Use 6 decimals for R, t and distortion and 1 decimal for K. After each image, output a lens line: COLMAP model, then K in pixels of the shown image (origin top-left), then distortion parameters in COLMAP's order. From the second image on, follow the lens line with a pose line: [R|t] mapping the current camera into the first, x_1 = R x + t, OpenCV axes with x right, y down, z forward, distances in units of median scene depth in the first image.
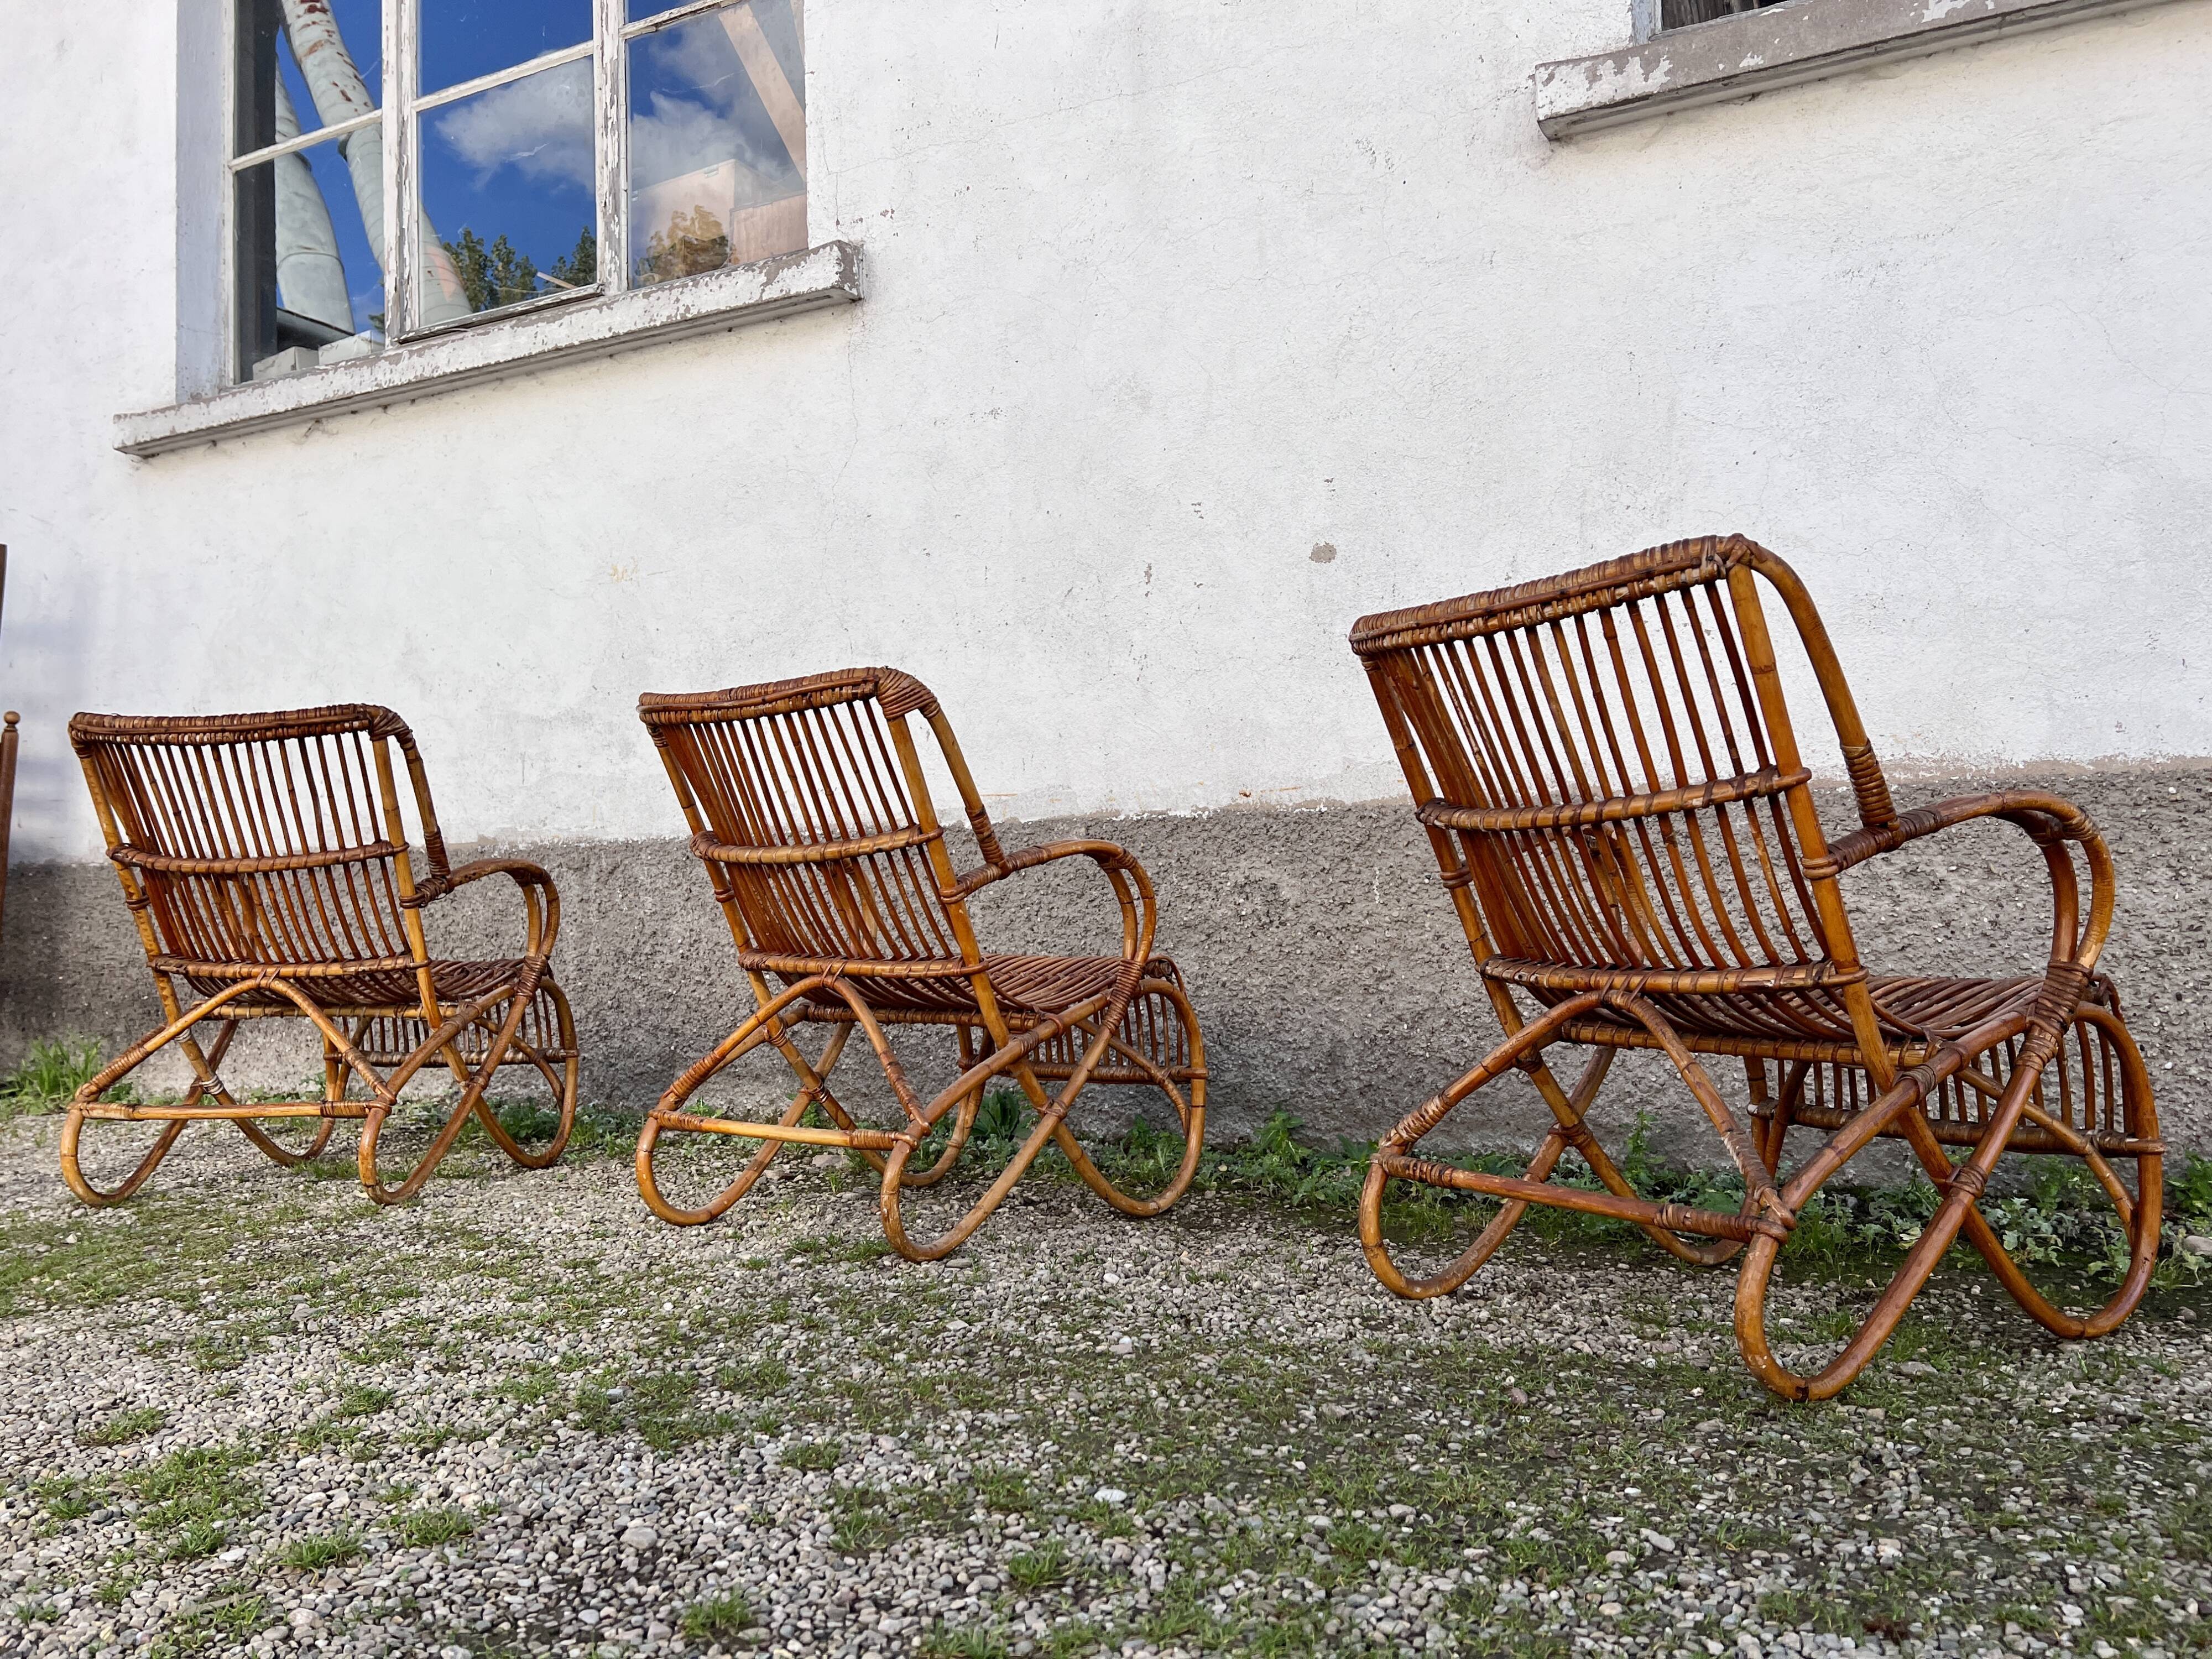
lens RADIAL K [[1665.1, 0, 1100.2], [0, 1665.1, 827.0], [0, 0, 1]] dist [0.055518, -0.056156]
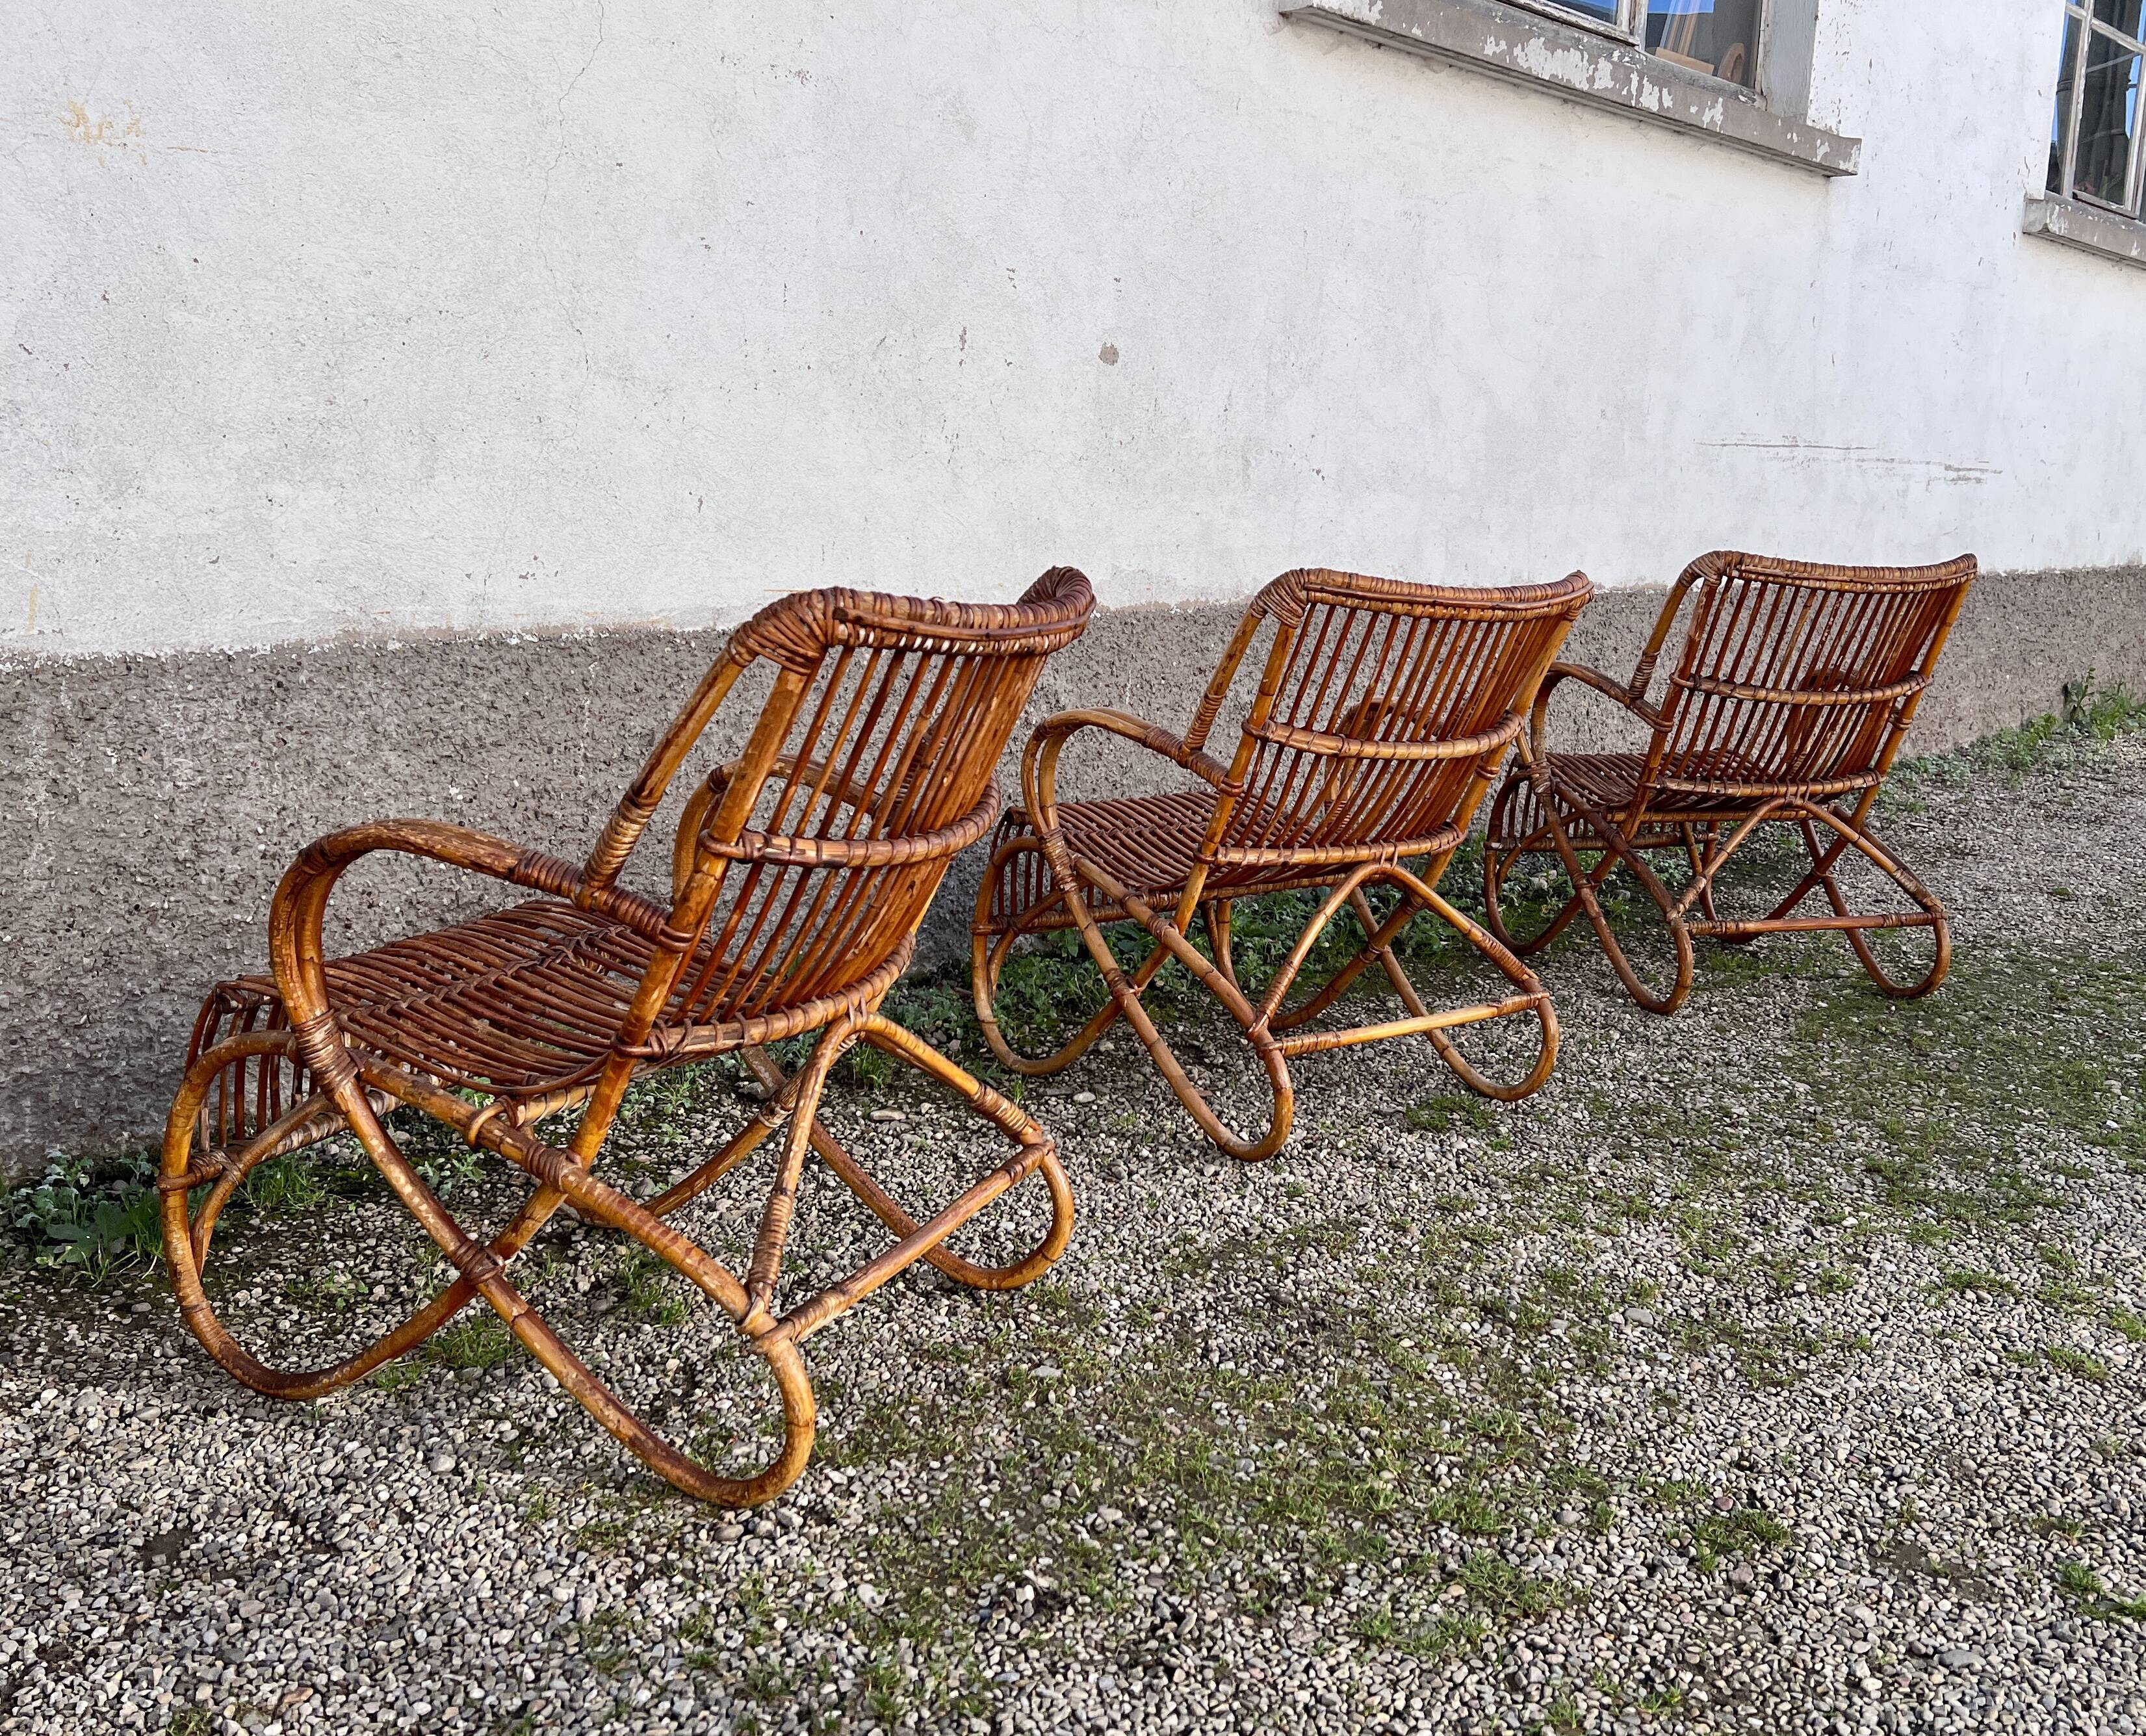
lens RADIAL K [[1994.2, 0, 1088.3], [0, 1994.2, 770.9], [0, 0, 1]] dist [0.038334, -0.028730]
pose [[0.264620, -0.121916, 0.956615, -1.462617], [-0.081497, 0.985601, 0.148154, -0.134868], [-0.960903, -0.117166, 0.250874, 0.975521]]
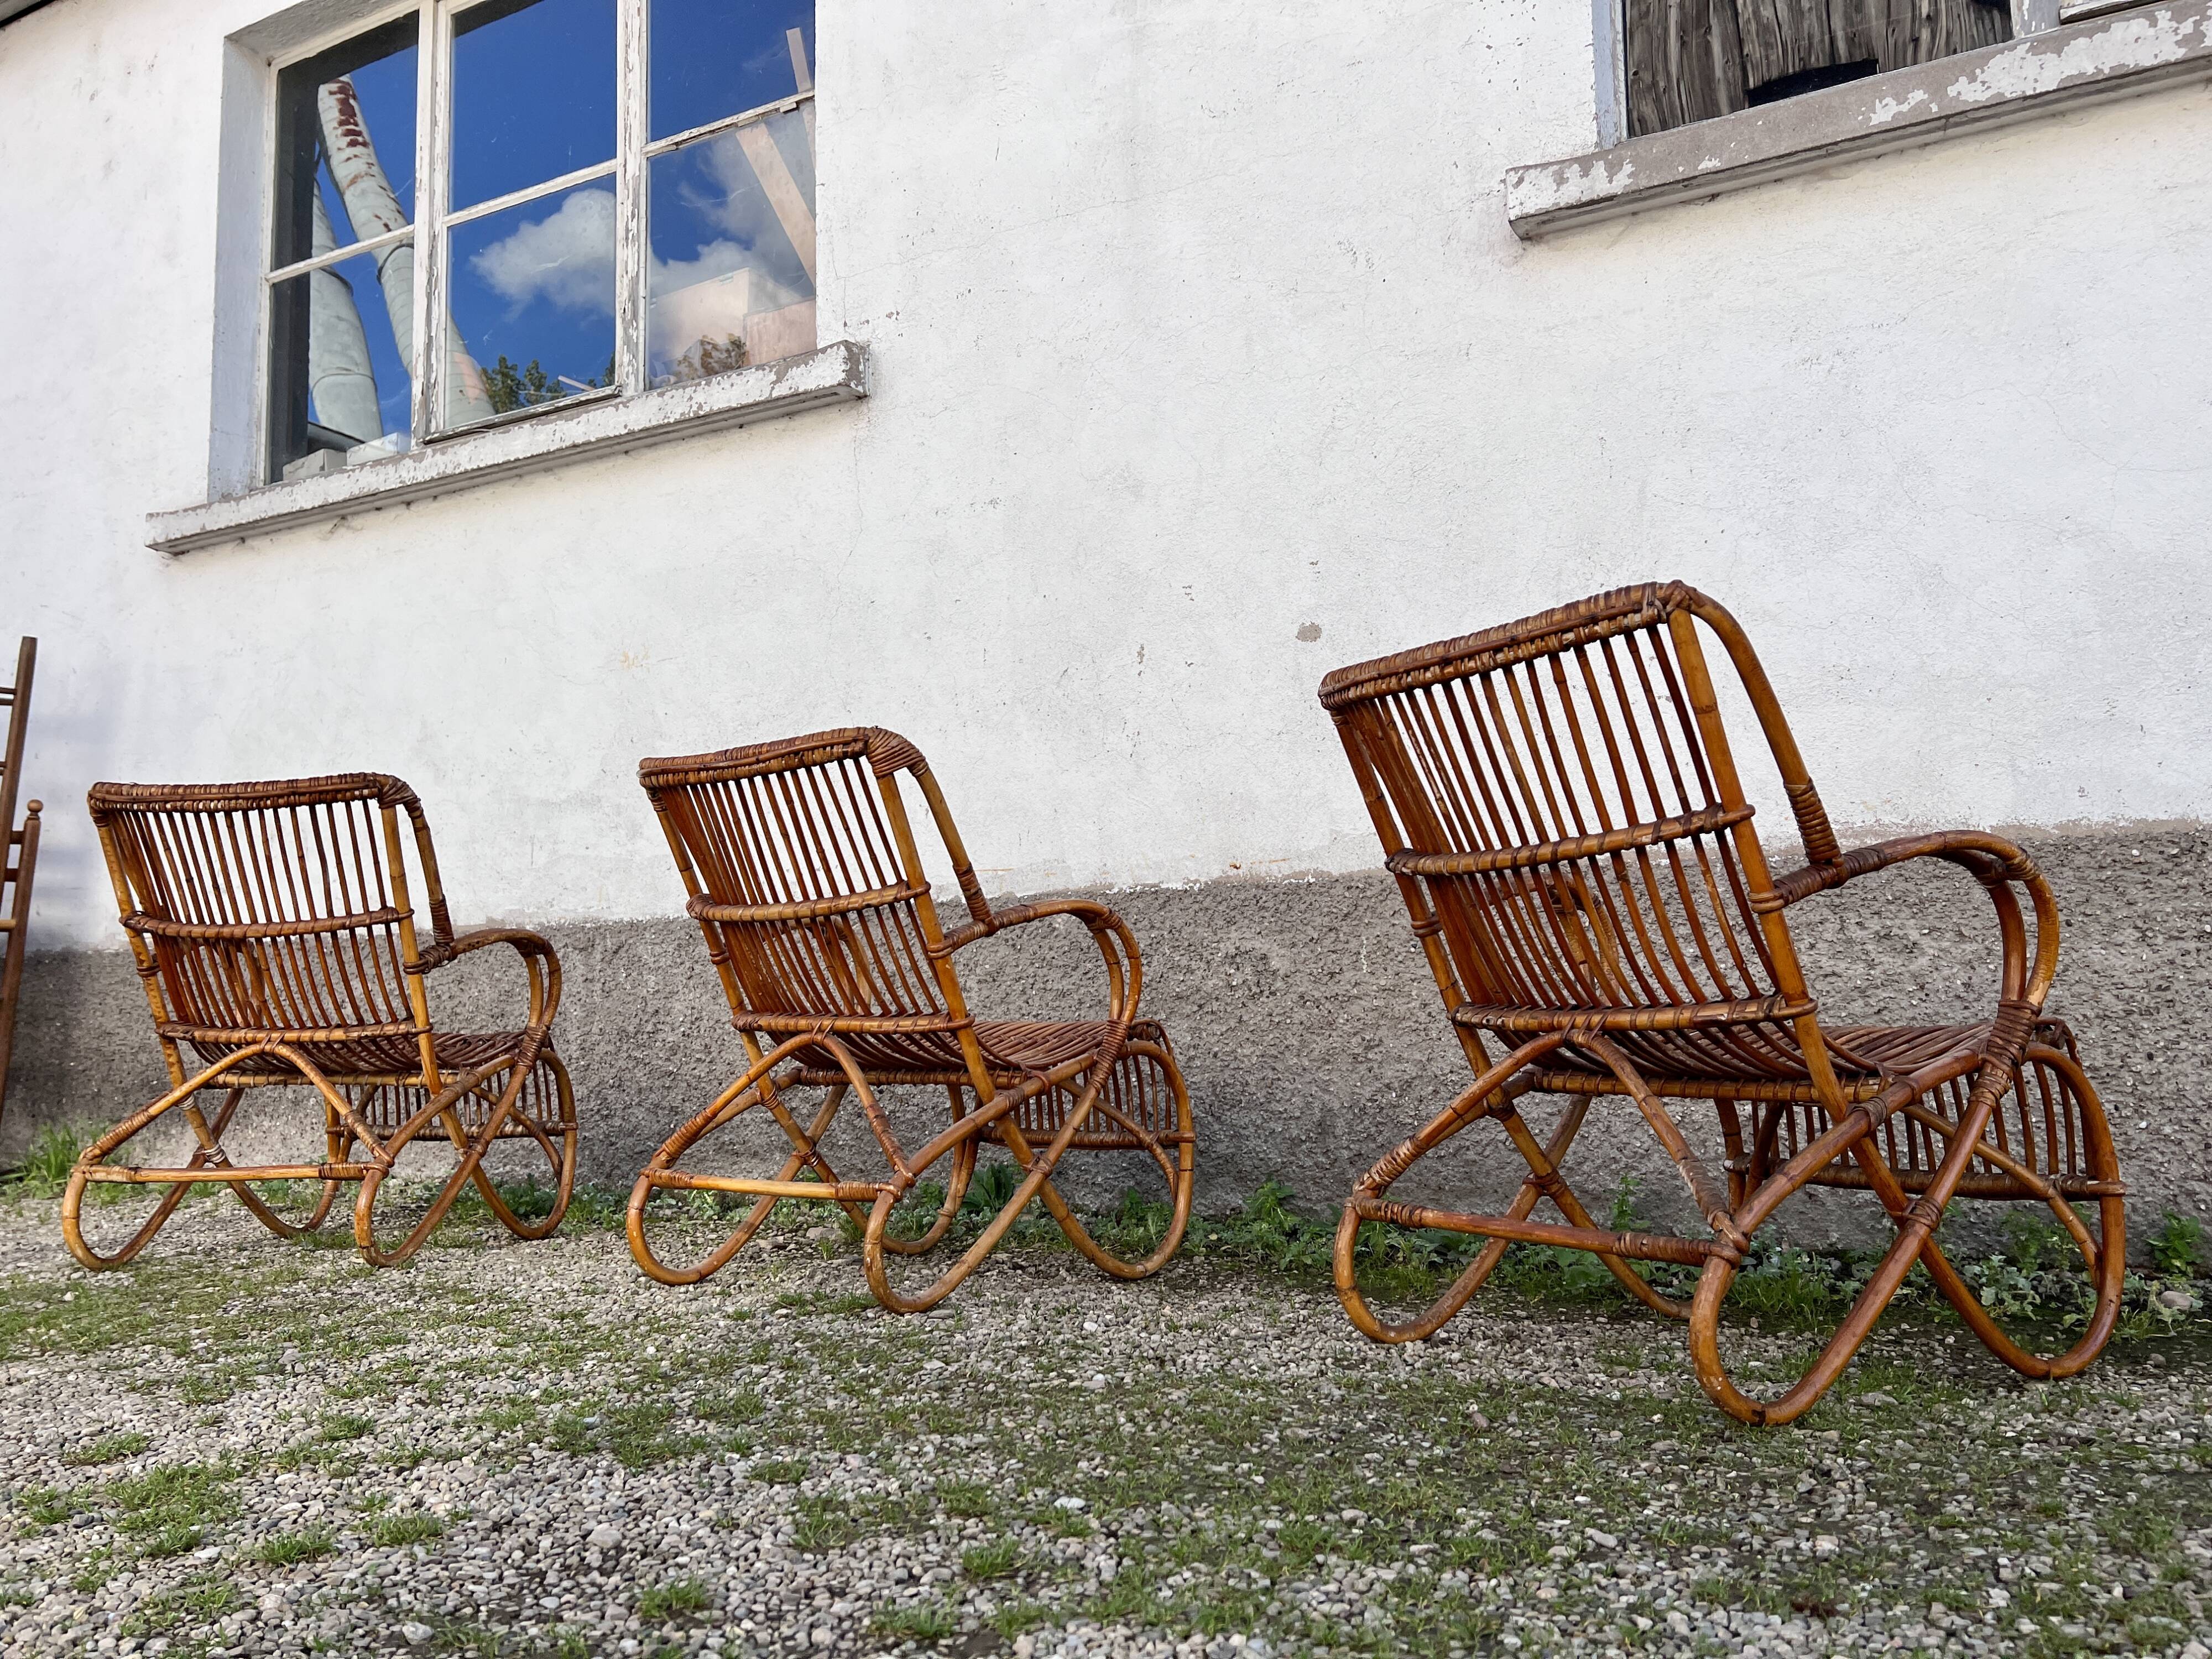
lens RADIAL K [[1663.8, 0, 1106.0], [0, 1663.8, 829.5], [0, 0, 1]] dist [0.059616, -0.062424]
pose [[0.999971, 0.000265, -0.007552, 0.022653], [-0.000768, 0.997774, -0.066684, 0.036873], [0.007518, 0.066688, 0.997746, -0.026763]]
